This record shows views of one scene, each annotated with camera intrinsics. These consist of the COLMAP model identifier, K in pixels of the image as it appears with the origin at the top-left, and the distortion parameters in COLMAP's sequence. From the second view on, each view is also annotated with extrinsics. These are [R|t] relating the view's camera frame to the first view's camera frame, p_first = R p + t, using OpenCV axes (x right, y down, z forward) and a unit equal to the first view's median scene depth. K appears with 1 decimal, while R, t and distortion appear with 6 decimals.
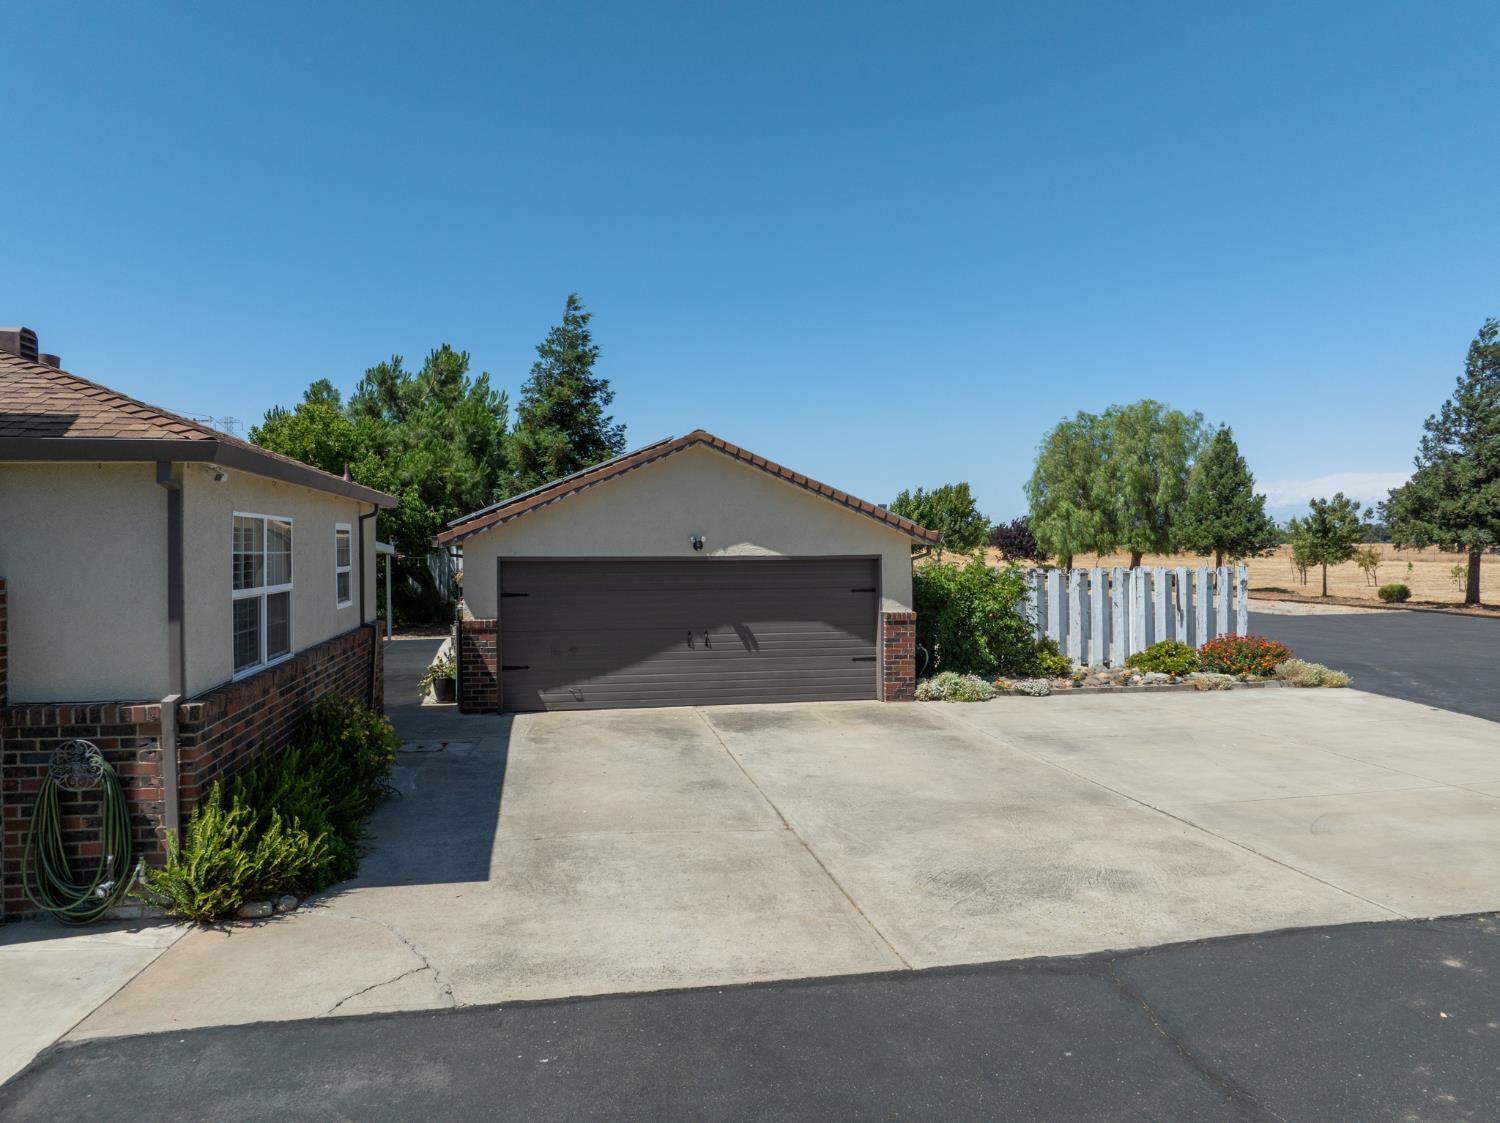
lens RADIAL K [[1061.1, 0, 764.7], [0, 1061.1, 560.1], [0, 0, 1]] dist [-0.043056, -0.000147]
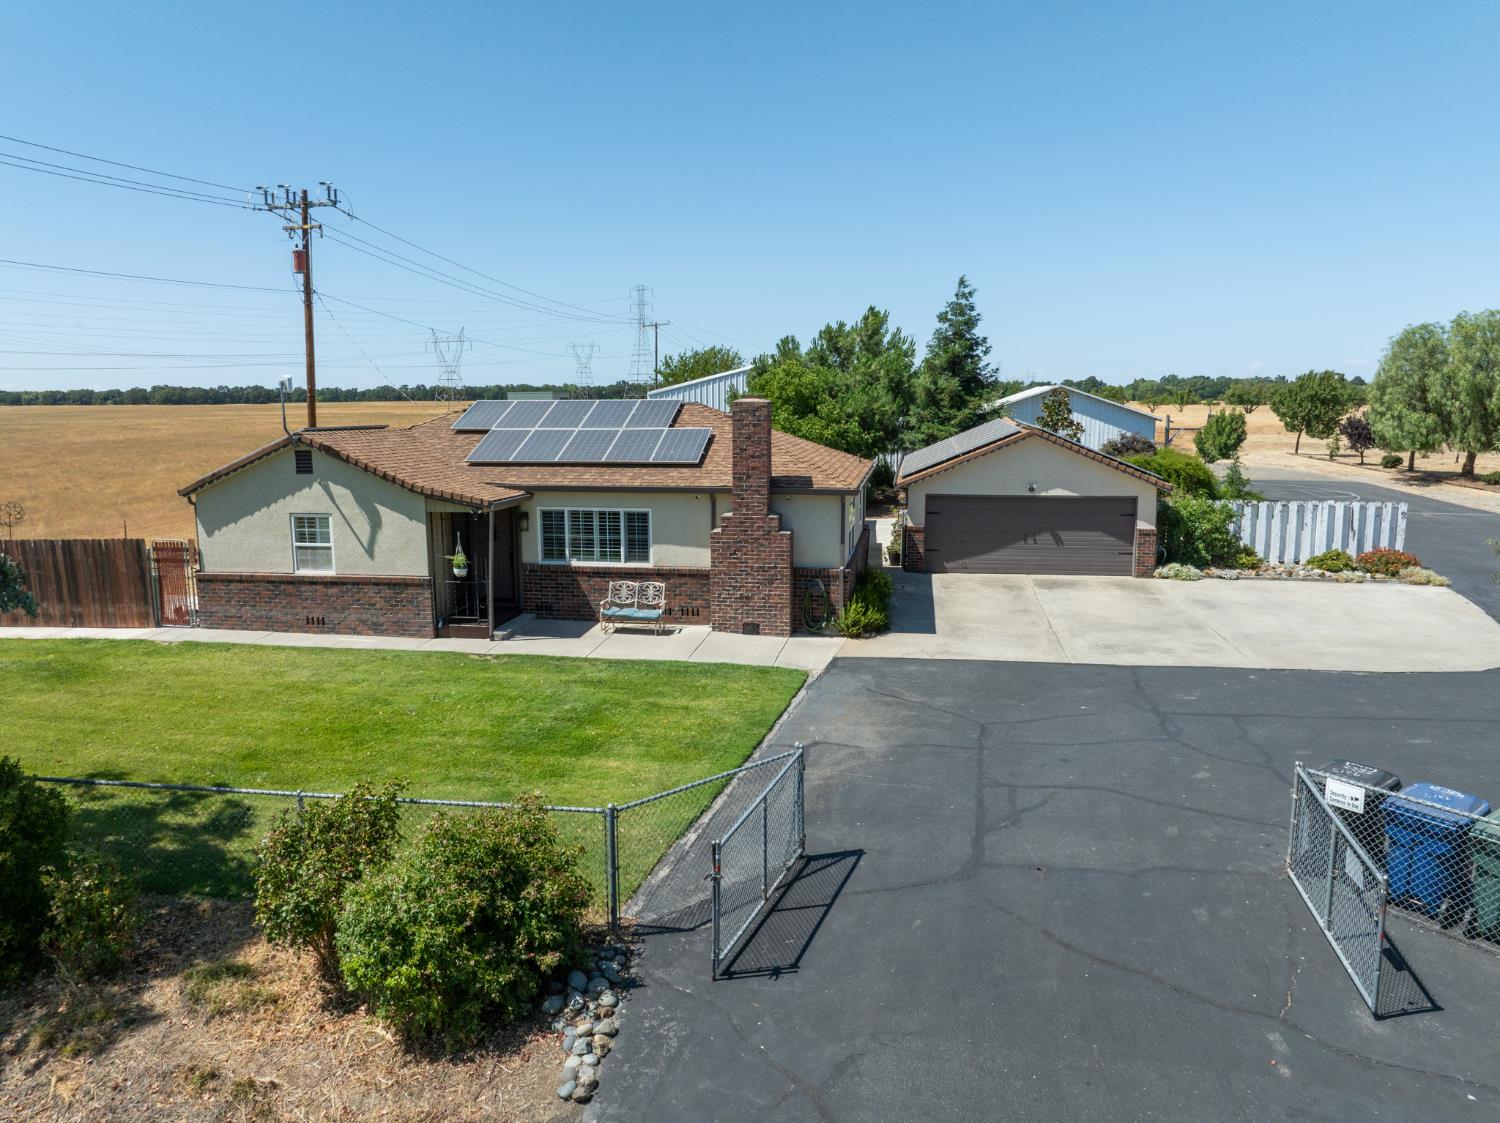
lens RADIAL K [[1051.1, 0, 758.7], [0, 1051.1, 561.4], [0, 0, 1]] dist [-0.036485, 0.016859]
pose [[0.937088, 0.051988, -0.345200, 0.117269], [-0.002970, 0.990000, 0.141034, -0.131911], [0.349080, -0.131136, 0.927872, -0.803146]]
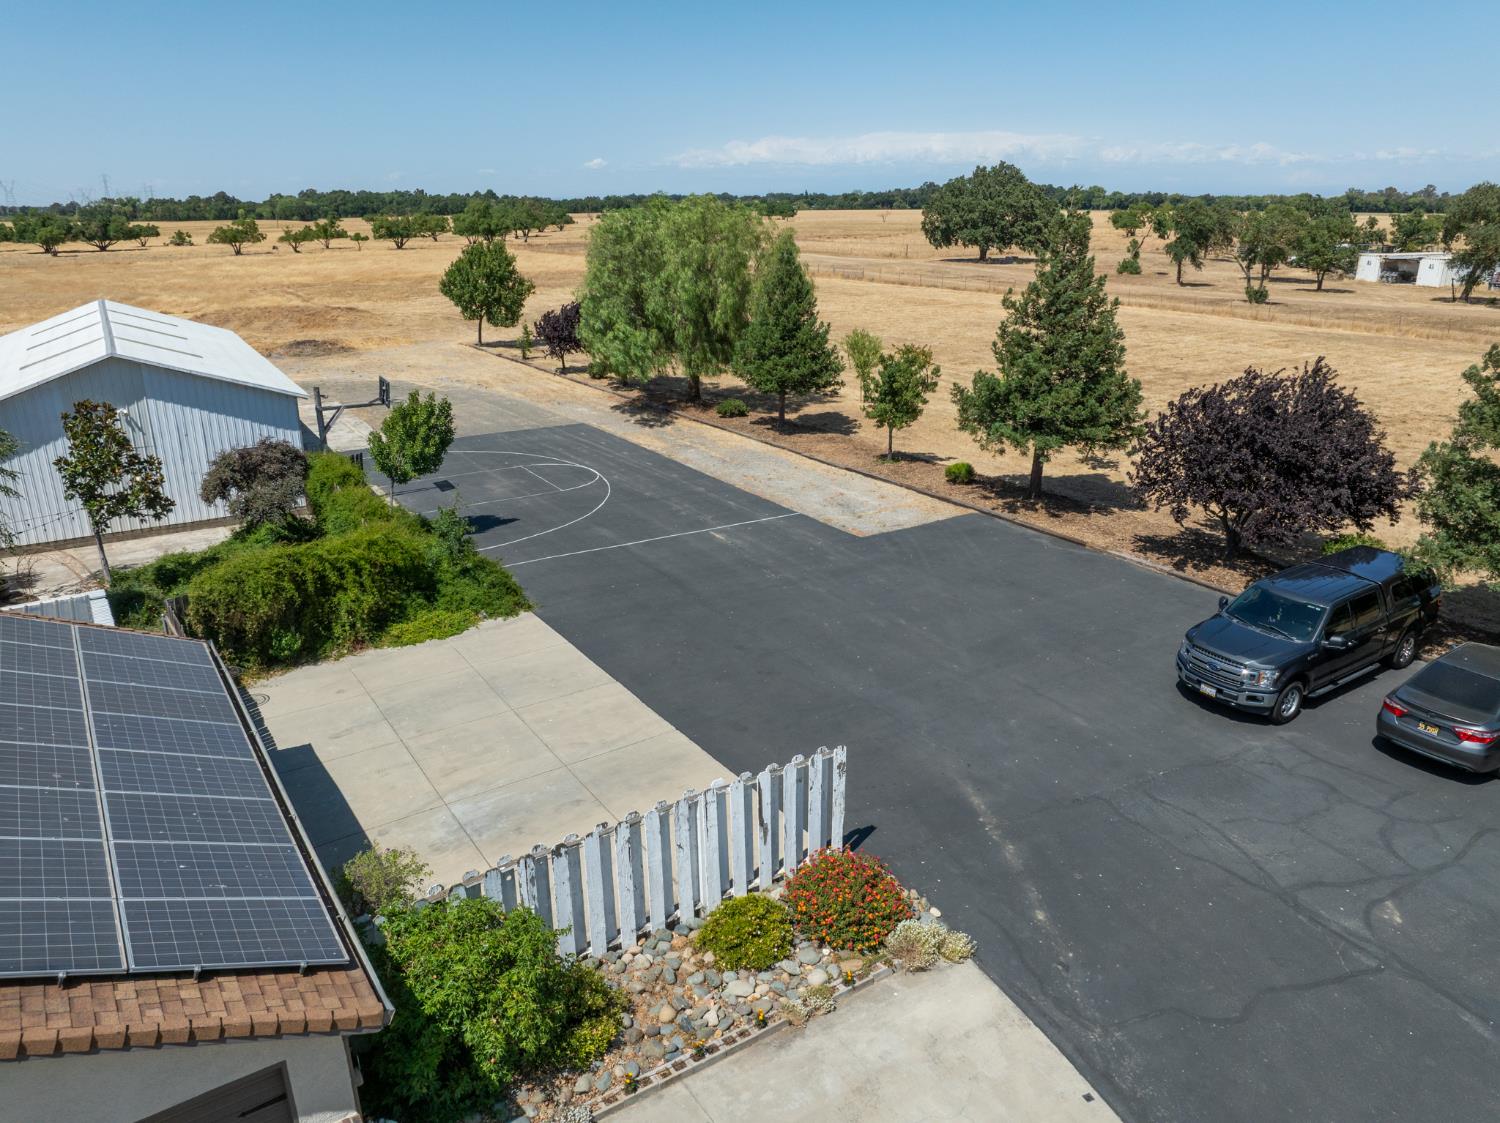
lens RADIAL K [[1051.1, 0, 758.7], [0, 1051.1, 561.4], [0, 0, 1]] dist [-0.036485, 0.016859]
pose [[0.920962, -0.126928, 0.368399, 0.162376], [0.008404, 0.951707, 0.306892, -0.385106], [-0.389561, -0.279540, 0.877553, 0.459280]]
